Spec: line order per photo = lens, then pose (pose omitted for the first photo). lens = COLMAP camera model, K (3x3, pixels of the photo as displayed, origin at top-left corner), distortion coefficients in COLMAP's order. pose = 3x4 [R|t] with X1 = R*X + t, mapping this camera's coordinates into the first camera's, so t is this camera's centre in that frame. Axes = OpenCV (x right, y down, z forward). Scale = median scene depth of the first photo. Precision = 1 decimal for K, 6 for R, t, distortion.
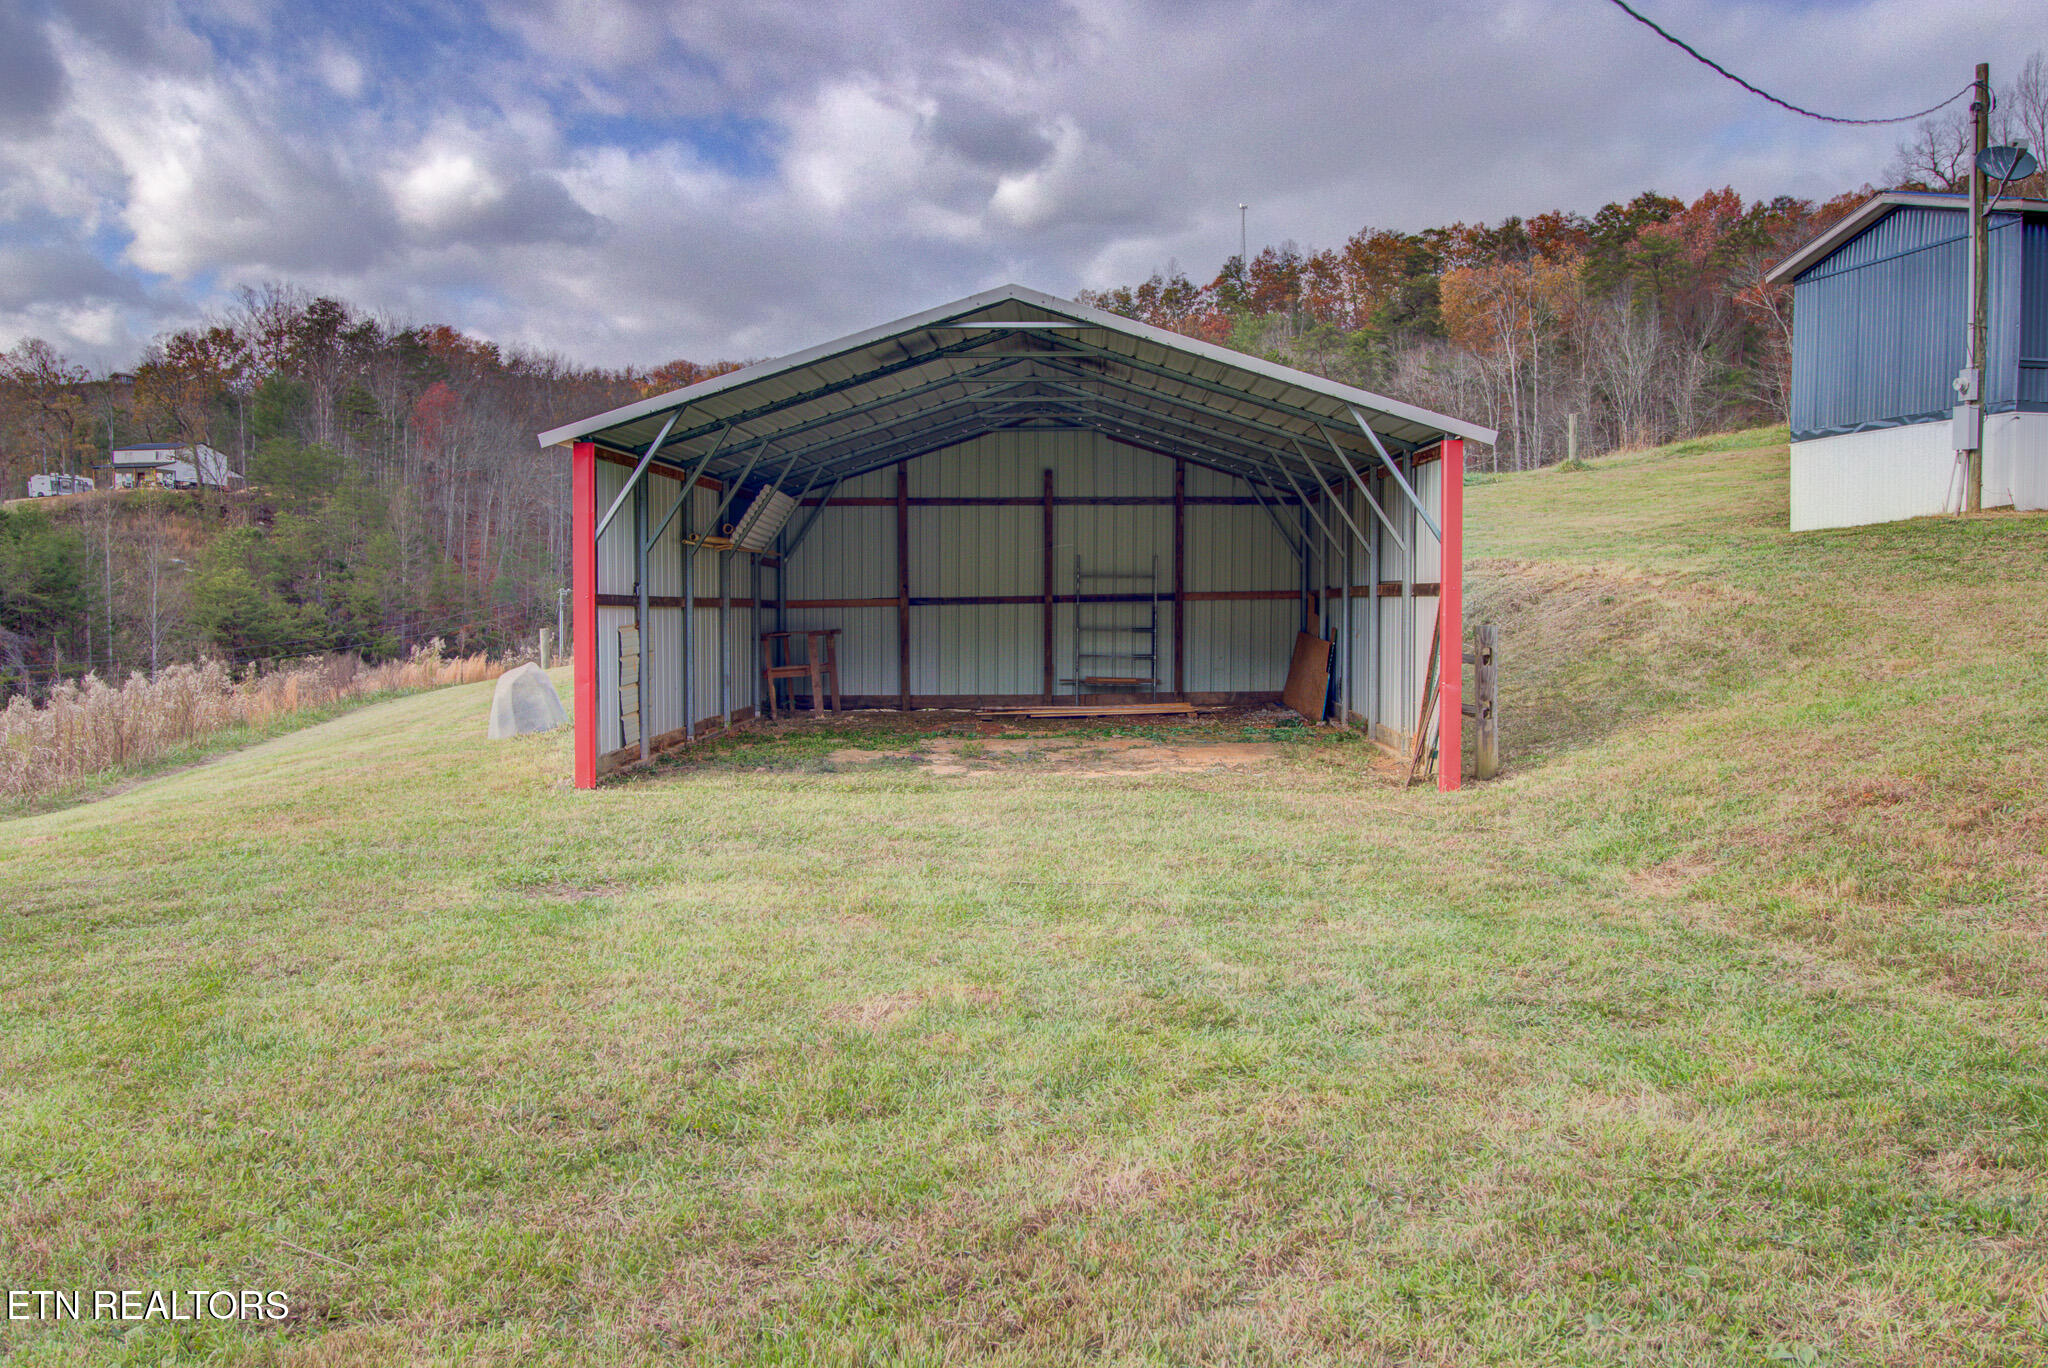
lens RADIAL K [[1628.8, 0, 1024.0], [0, 1628.8, 684.0], [0, 0, 1]] dist [0.004340, 0.002174]
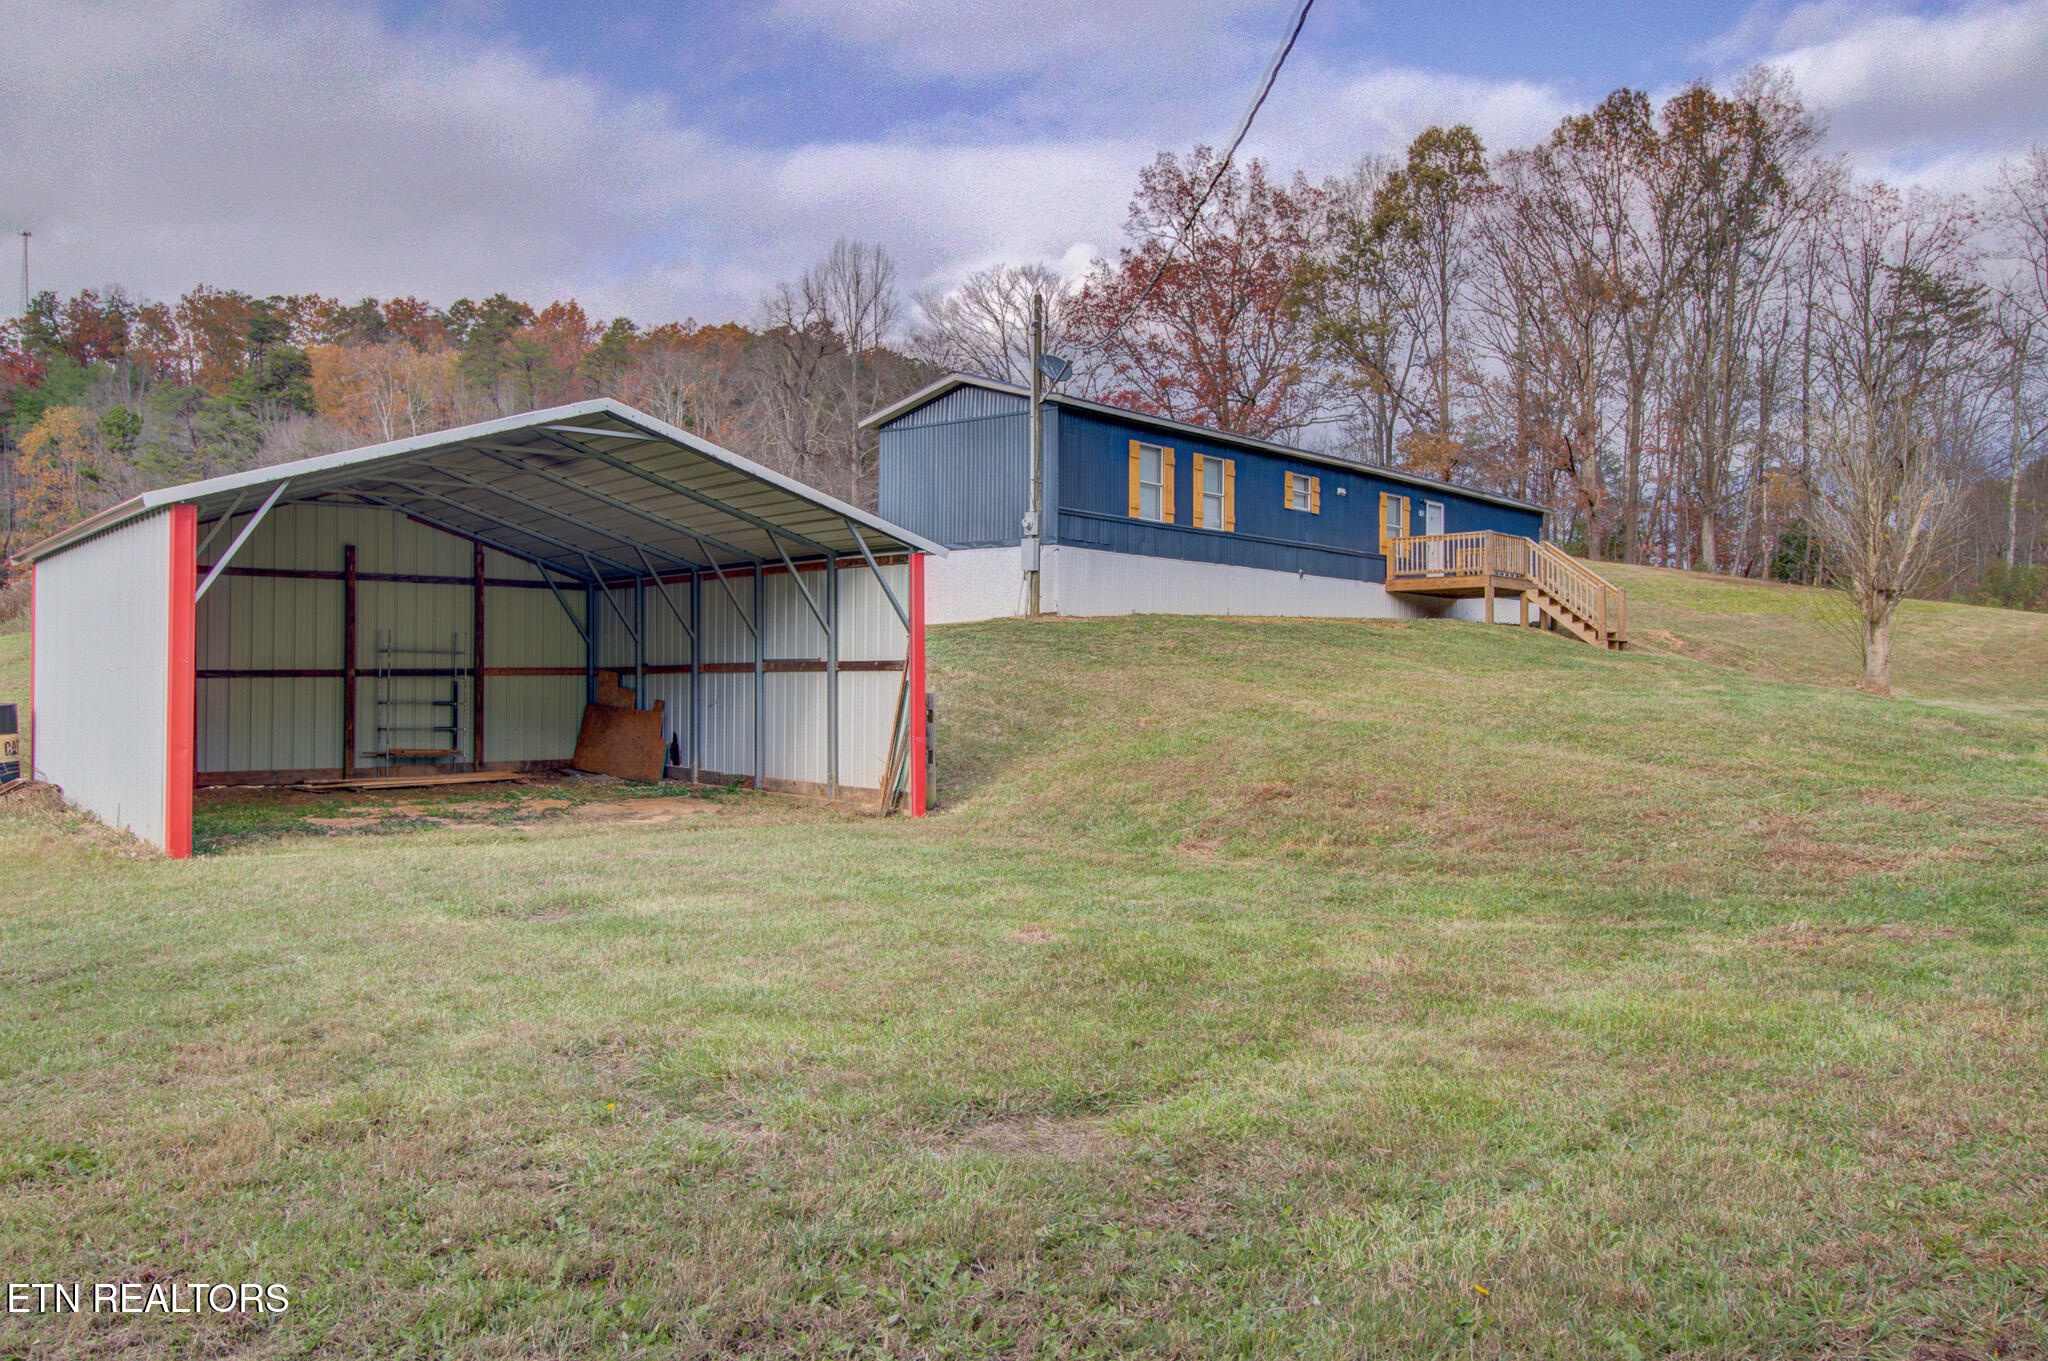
lens RADIAL K [[1628.8, 0, 1024.0], [0, 1628.8, 680.5], [0, 0, 1]] dist [0.004340, 0.002174]
pose [[0.771387, 0.007008, 0.636328, -0.303757], [0.027512, 0.998637, -0.044349, 0.008889], [-0.635771, 0.051717, 0.770143, -0.042667]]
